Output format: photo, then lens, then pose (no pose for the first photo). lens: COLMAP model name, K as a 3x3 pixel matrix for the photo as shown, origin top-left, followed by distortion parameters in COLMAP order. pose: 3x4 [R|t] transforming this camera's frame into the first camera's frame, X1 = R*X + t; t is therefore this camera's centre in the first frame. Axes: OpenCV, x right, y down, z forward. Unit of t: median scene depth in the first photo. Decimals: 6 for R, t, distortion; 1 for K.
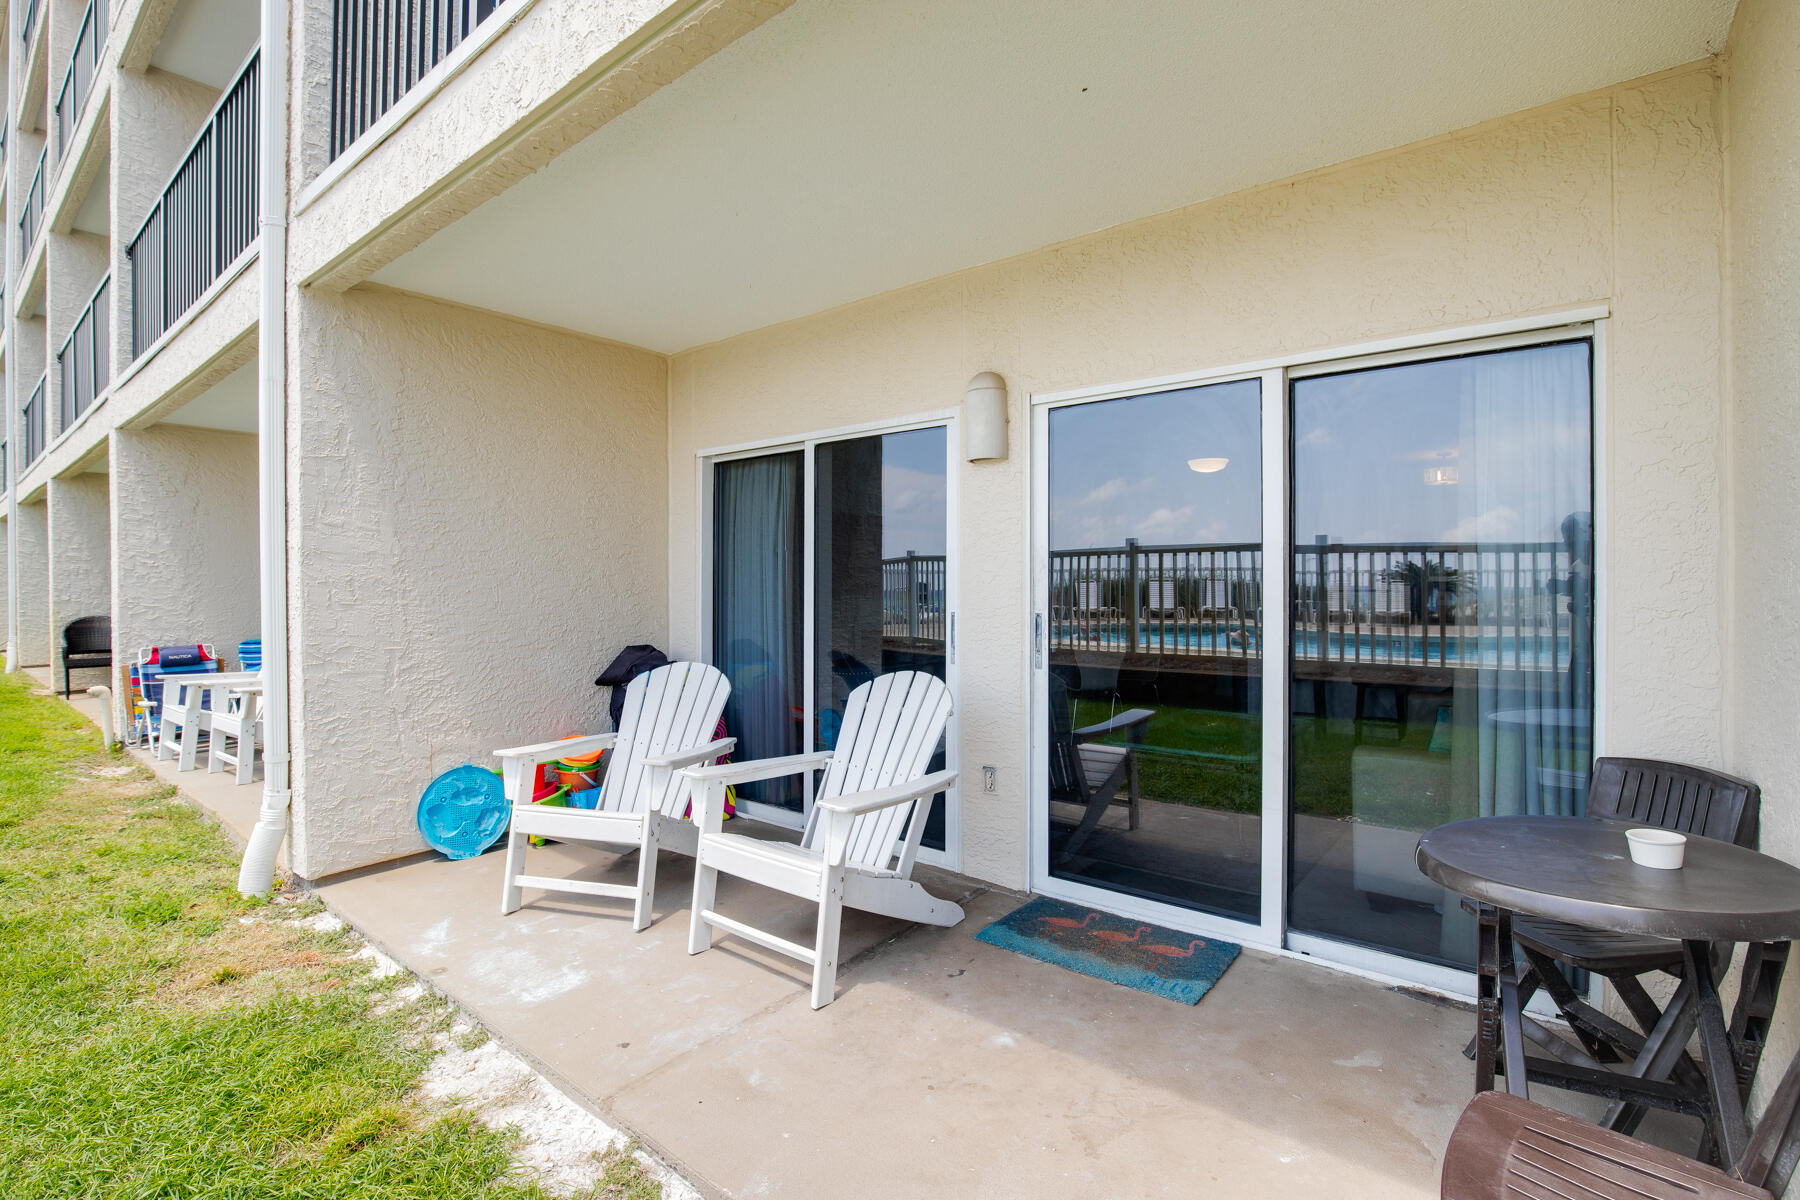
lens RADIAL K [[825.1, 0, 906.7], [0, 825.1, 592.4], [0, 0, 1]] dist [-0.029457, 0.007150]
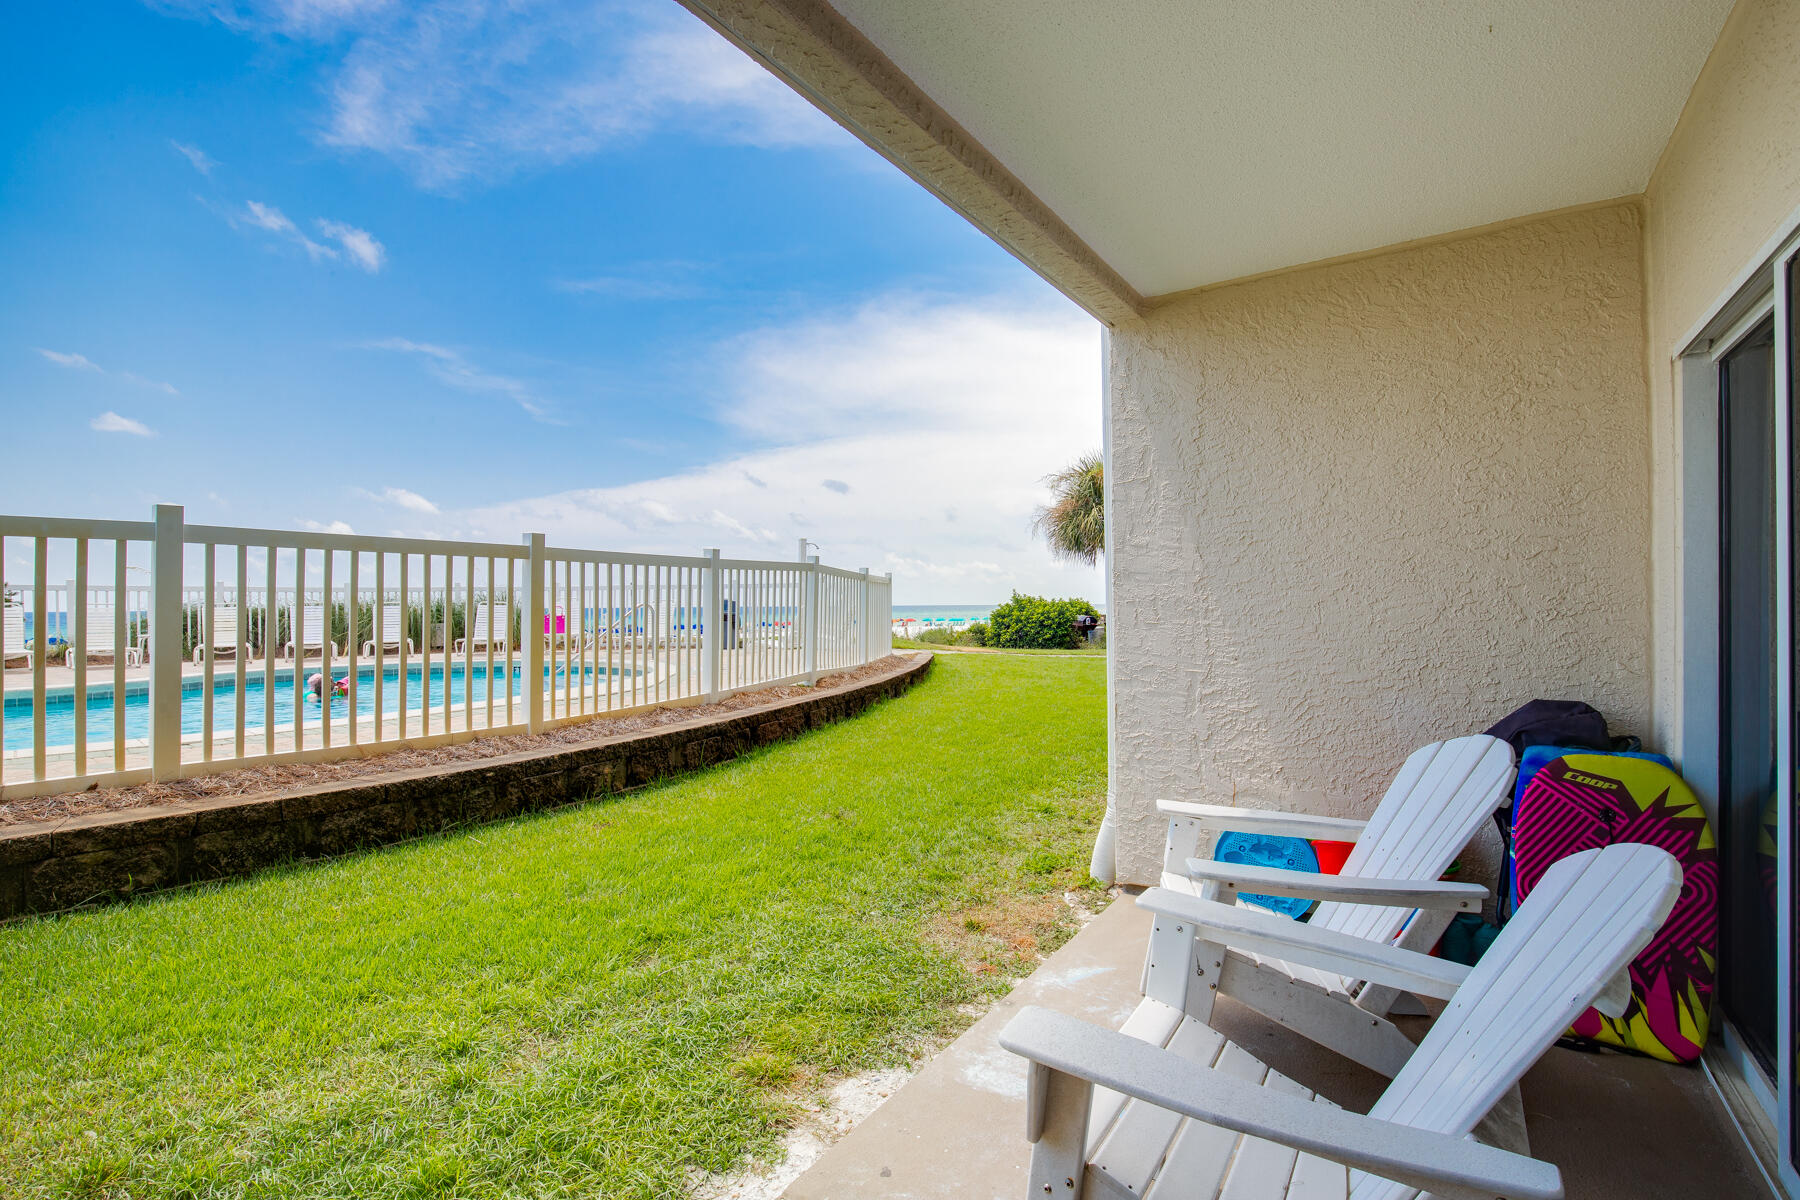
lens RADIAL K [[825.1, 0, 906.7], [0, 825.1, 592.4], [0, 0, 1]] dist [-0.029457, 0.007150]
pose [[0.071468, -0.014763, -0.997334, 0.297489], [-0.000035, 0.999890, -0.014803, -0.008119], [0.997443, 0.001093, 0.071459, 0.603418]]
